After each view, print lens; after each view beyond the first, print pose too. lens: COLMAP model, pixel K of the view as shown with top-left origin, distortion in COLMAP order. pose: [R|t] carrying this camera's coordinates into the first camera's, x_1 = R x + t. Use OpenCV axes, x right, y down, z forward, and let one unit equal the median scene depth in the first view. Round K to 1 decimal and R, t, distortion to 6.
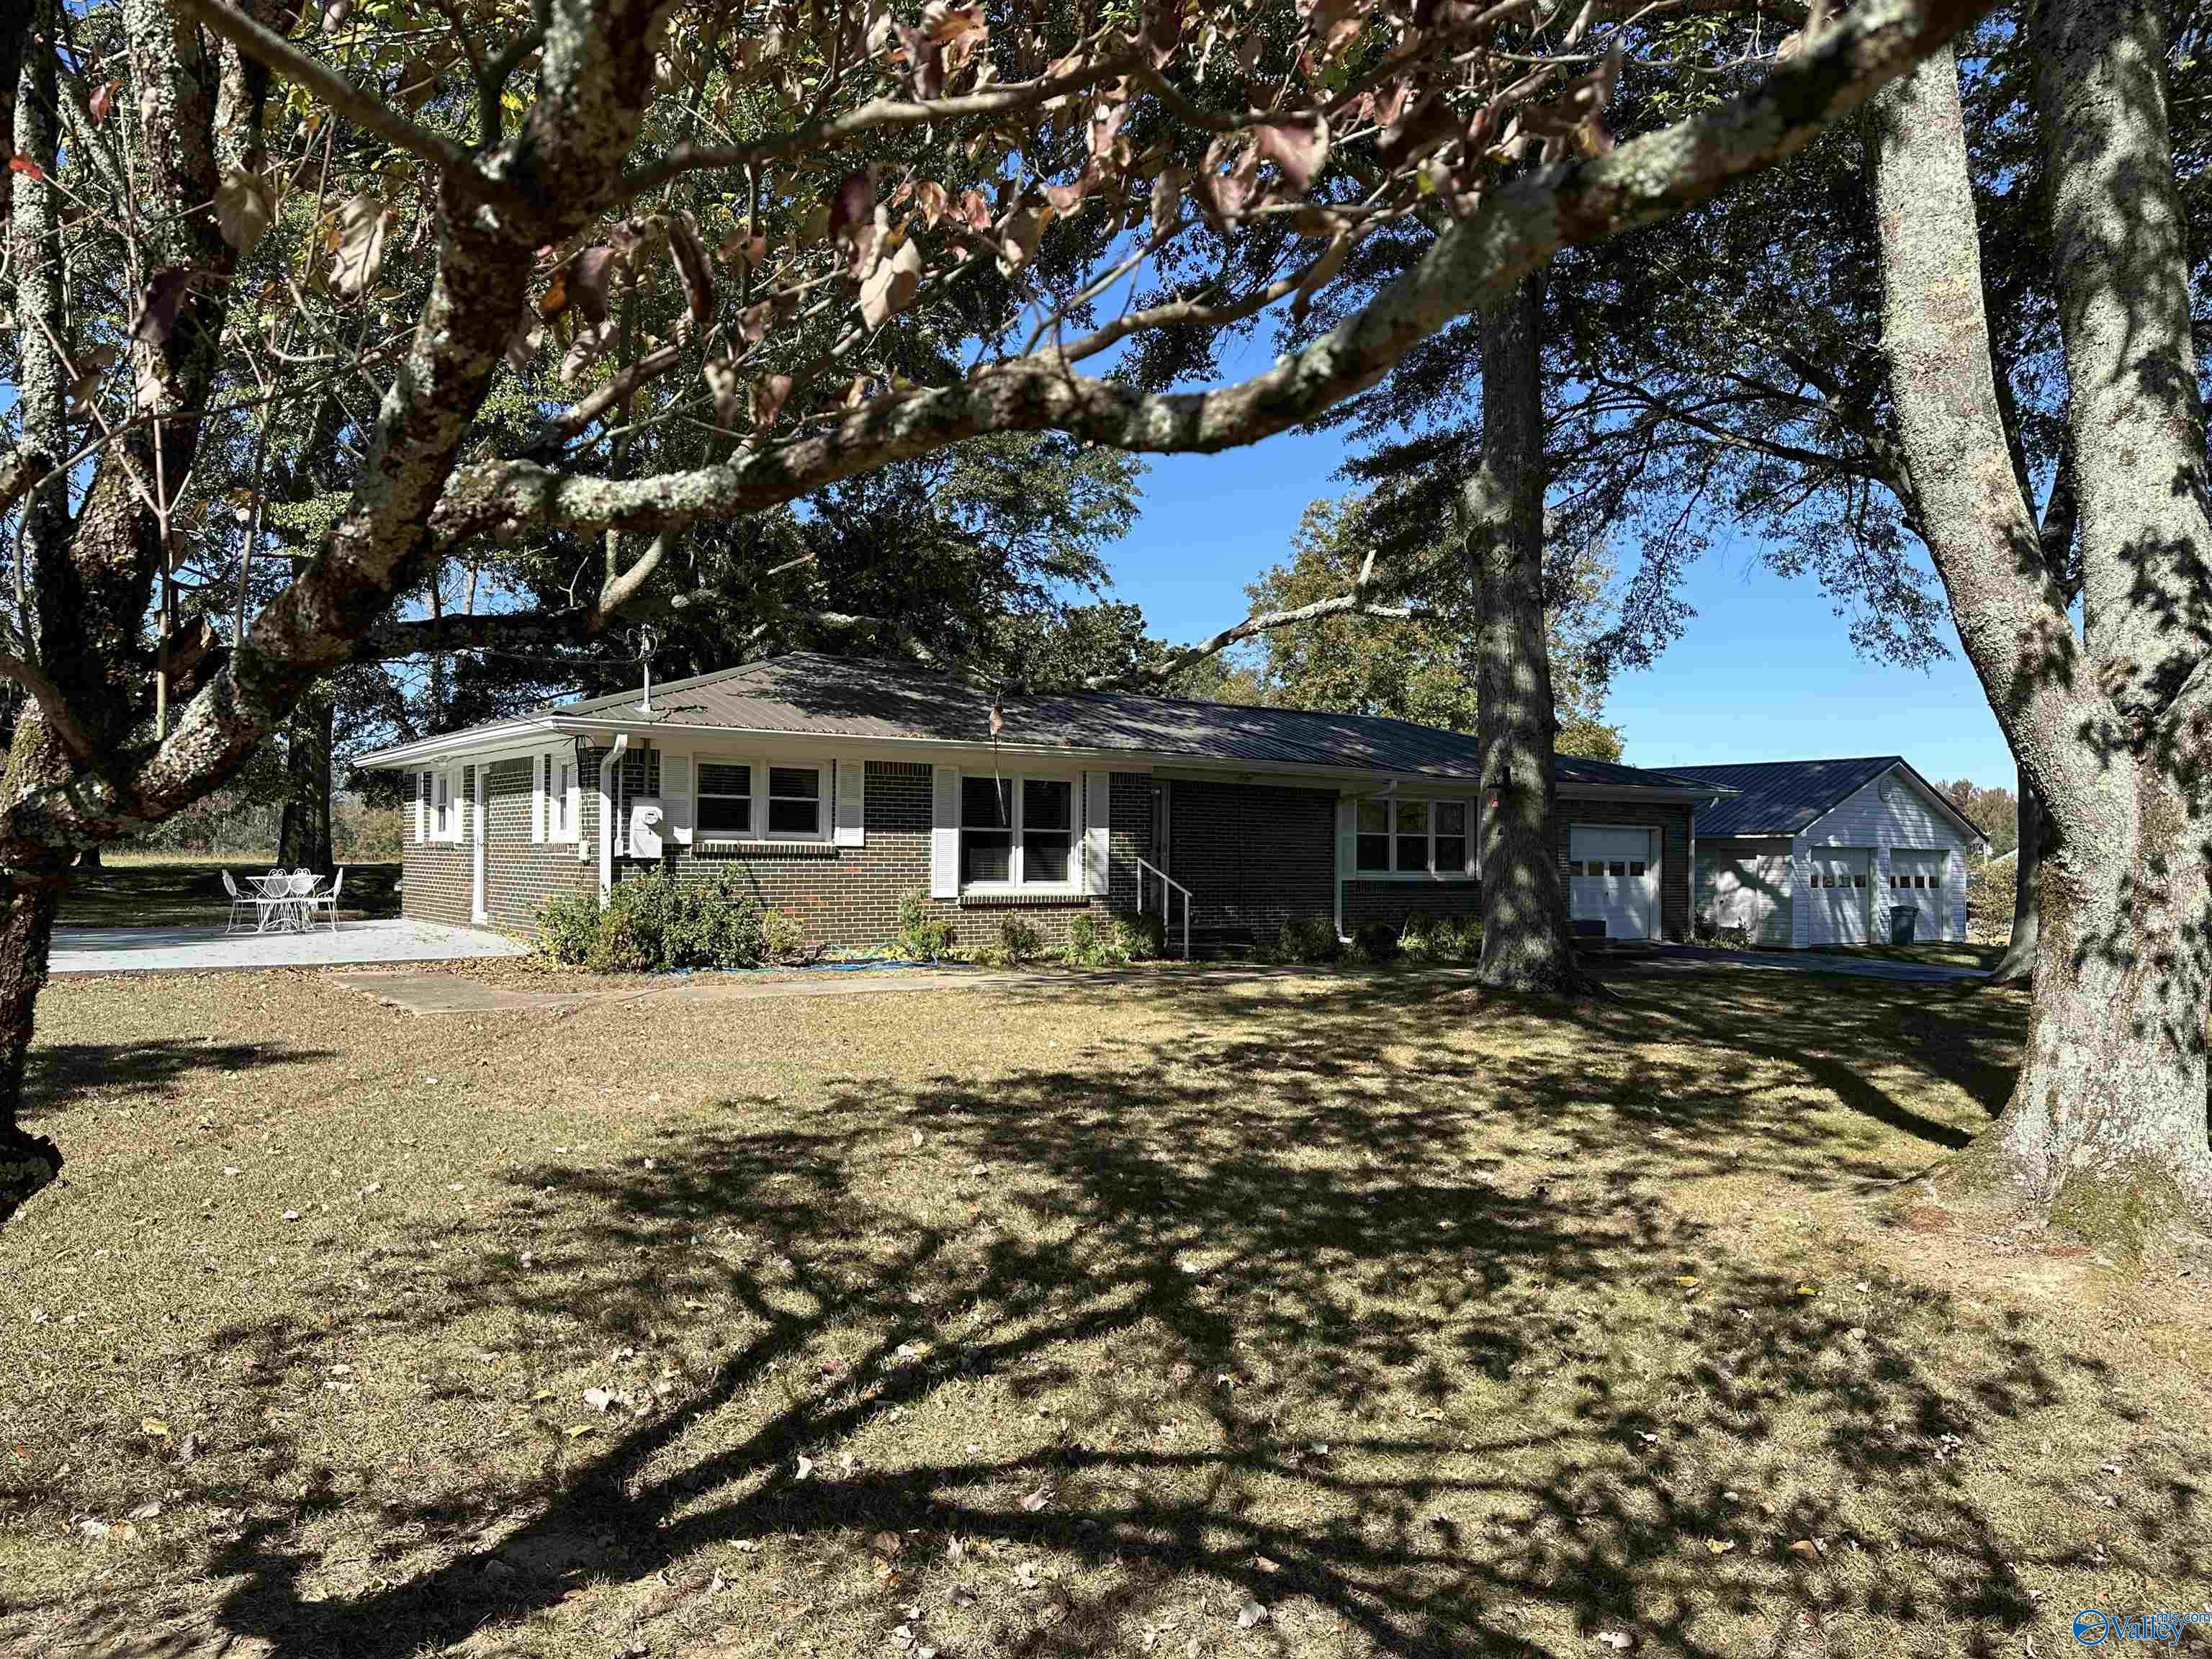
lens RADIAL K [[1532.0, 0, 1106.0], [0, 1532.0, 829.5], [0, 0, 1]] dist [0.213829, -0.363889]
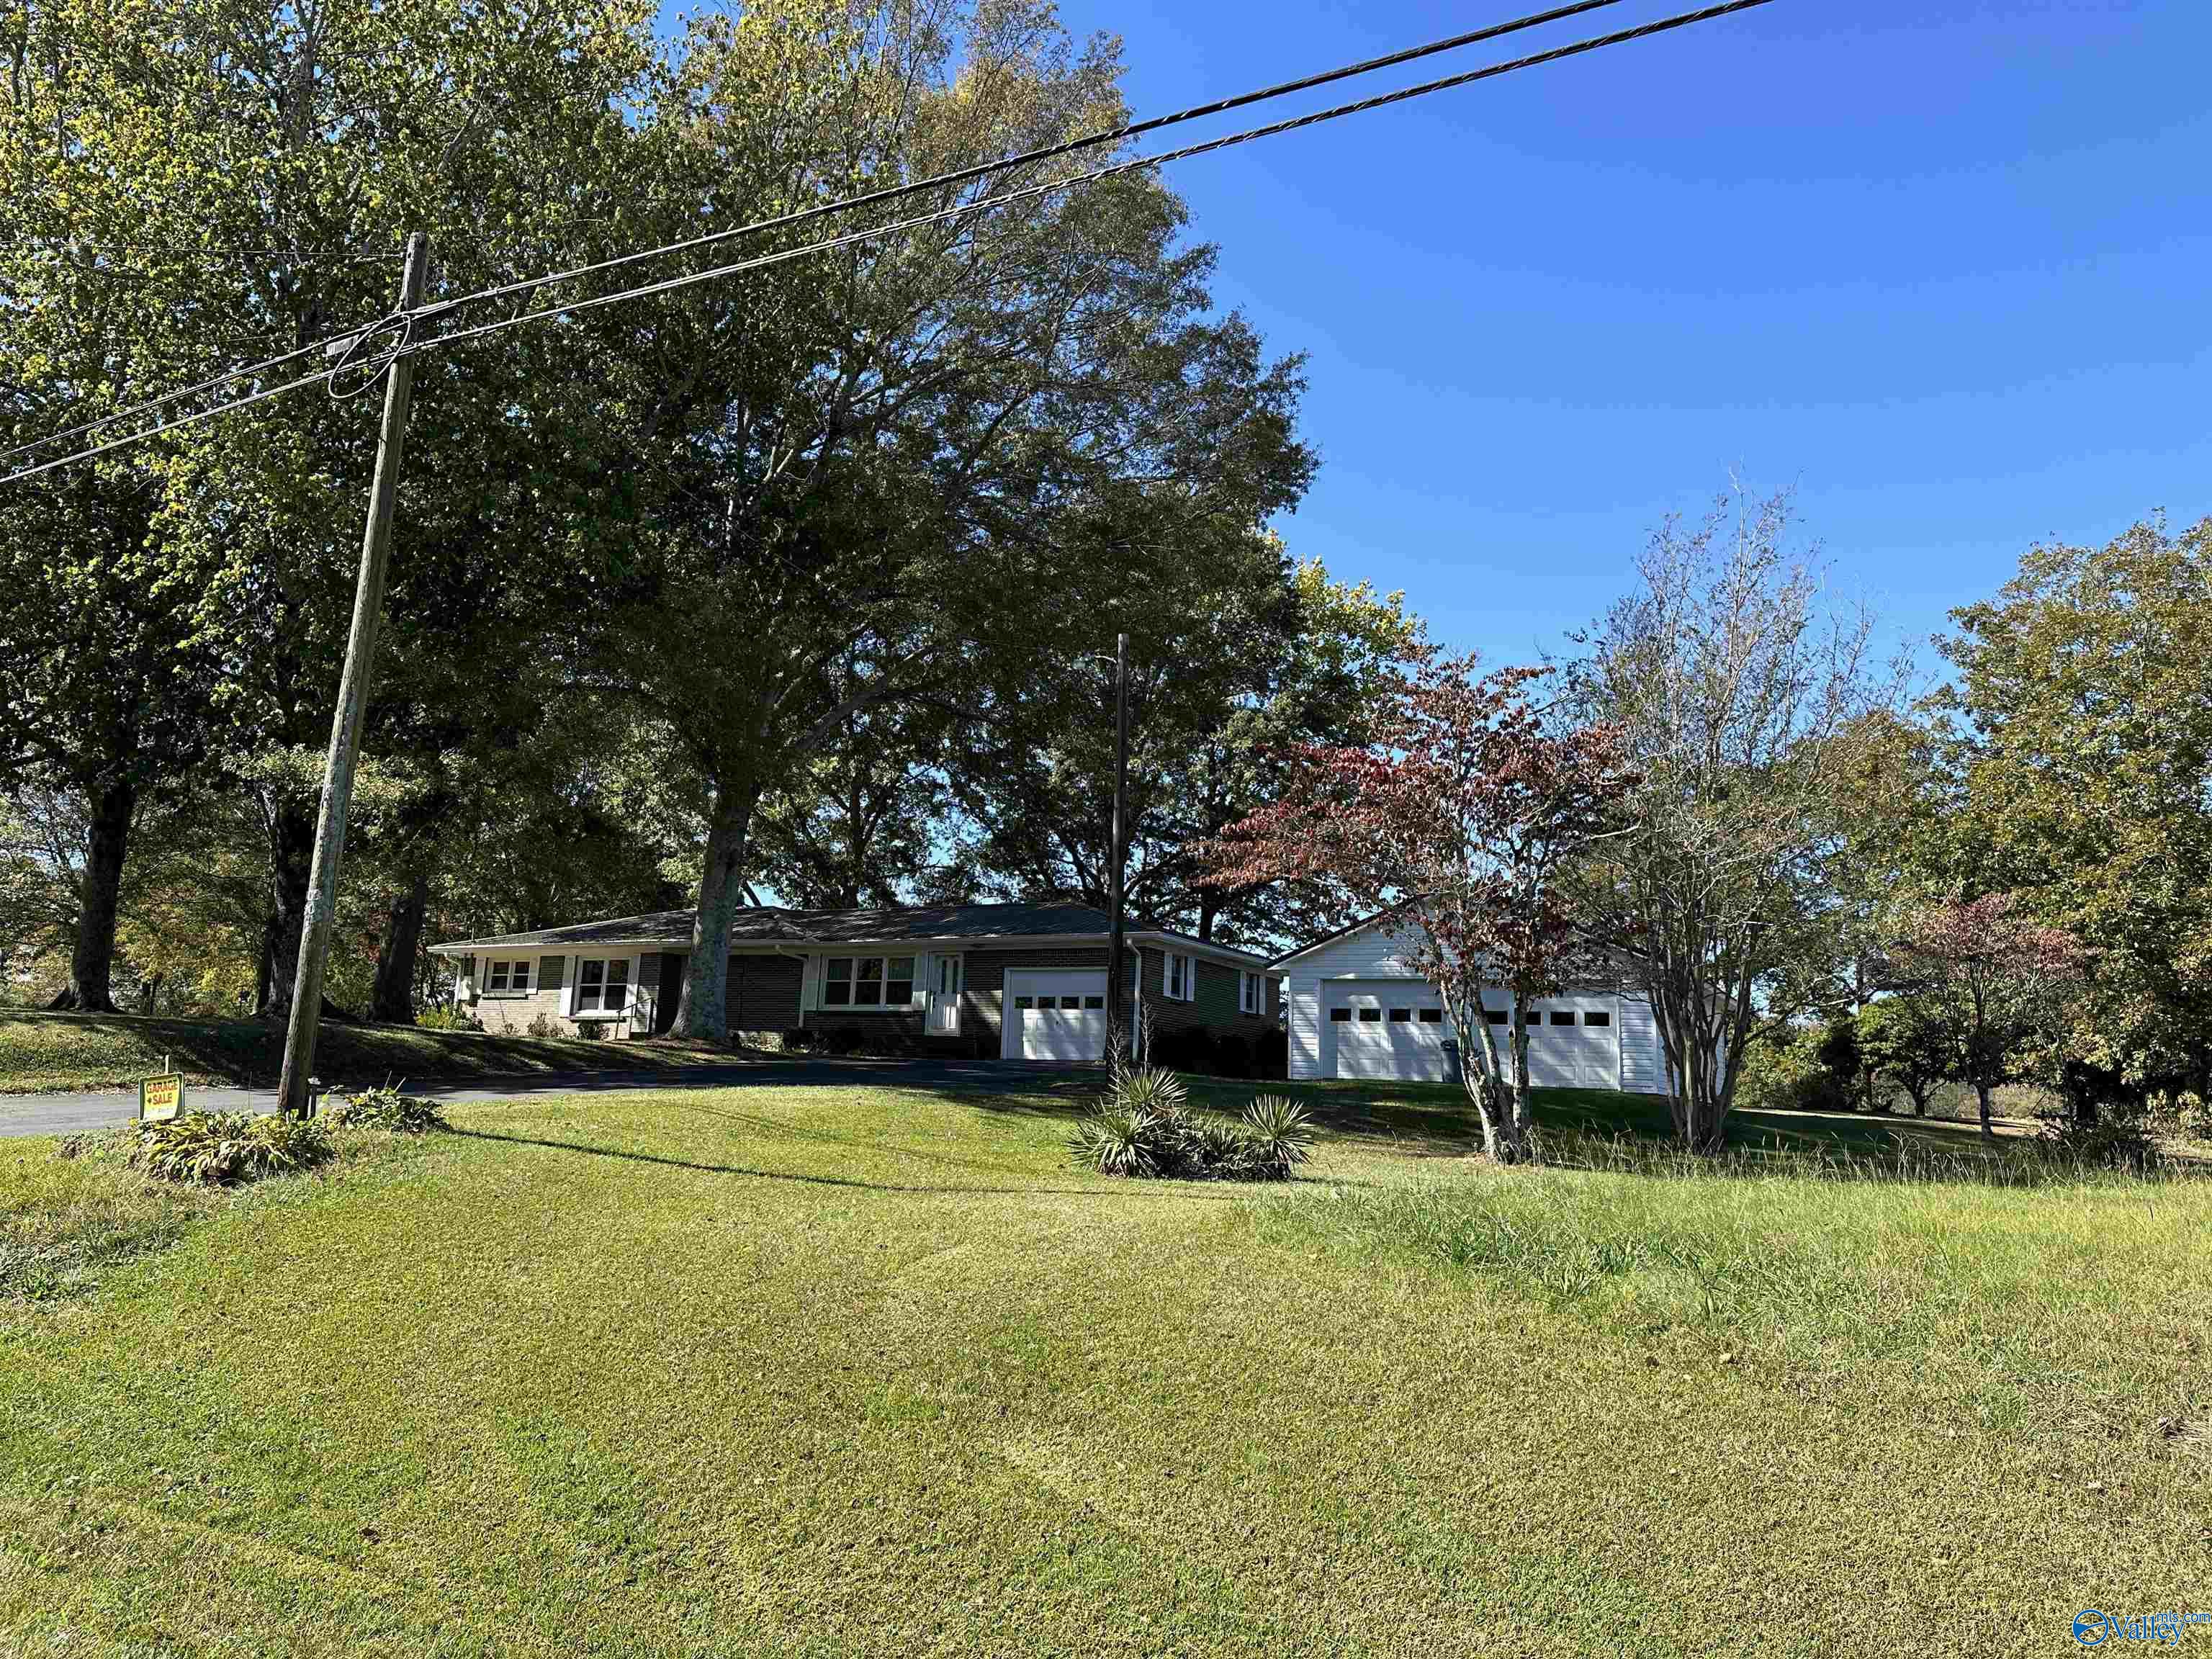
lens RADIAL K [[1532.0, 0, 1106.0], [0, 1532.0, 829.5], [0, 0, 1]] dist [0.213829, -0.363889]
pose [[0.417244, -0.155134, -0.895456, 2.240633], [-0.018349, 0.983684, -0.178969, 0.166361], [0.908609, 0.091105, 0.407589, 0.767959]]
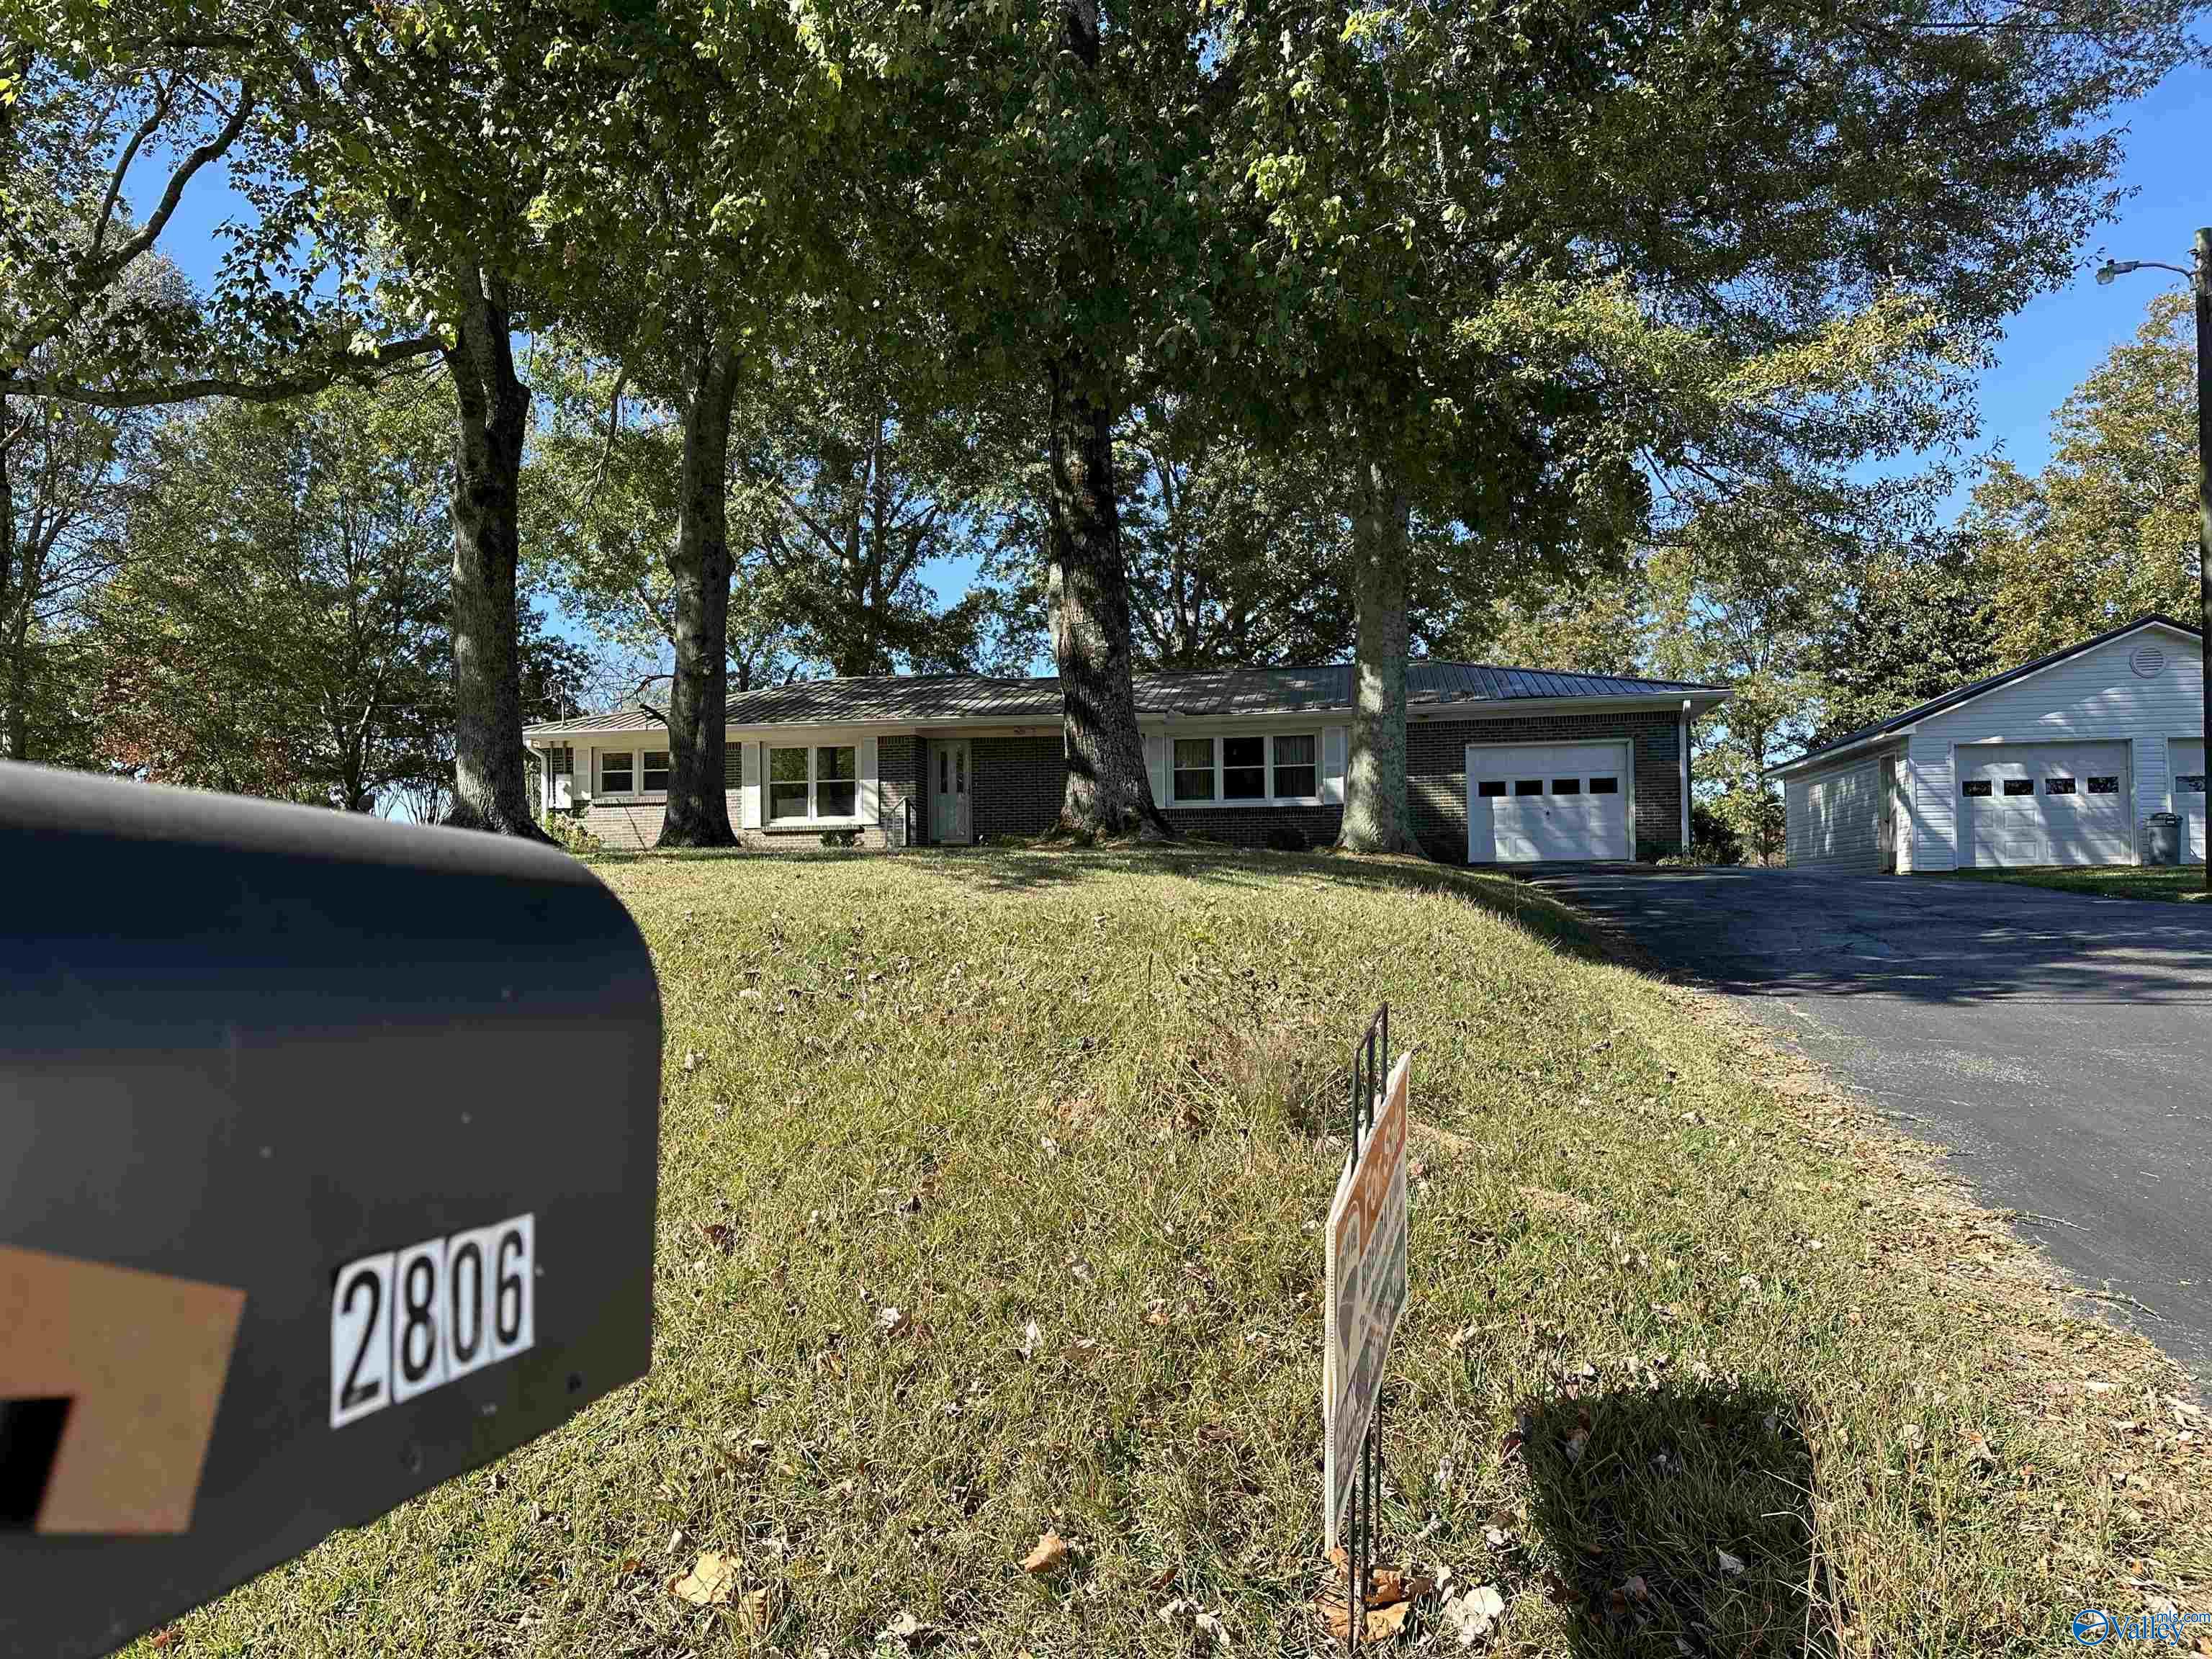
lens RADIAL K [[1563.4, 0, 1110.1], [0, 1563.4, 848.5], [0, 0, 1]] dist [0.091994, -0.142211]
pose [[0.672792, -0.044264, -0.738506, 1.298670], [0.036369, 0.998981, -0.026744, 0.120096], [0.738937, -0.008866, 0.673716, 0.205537]]
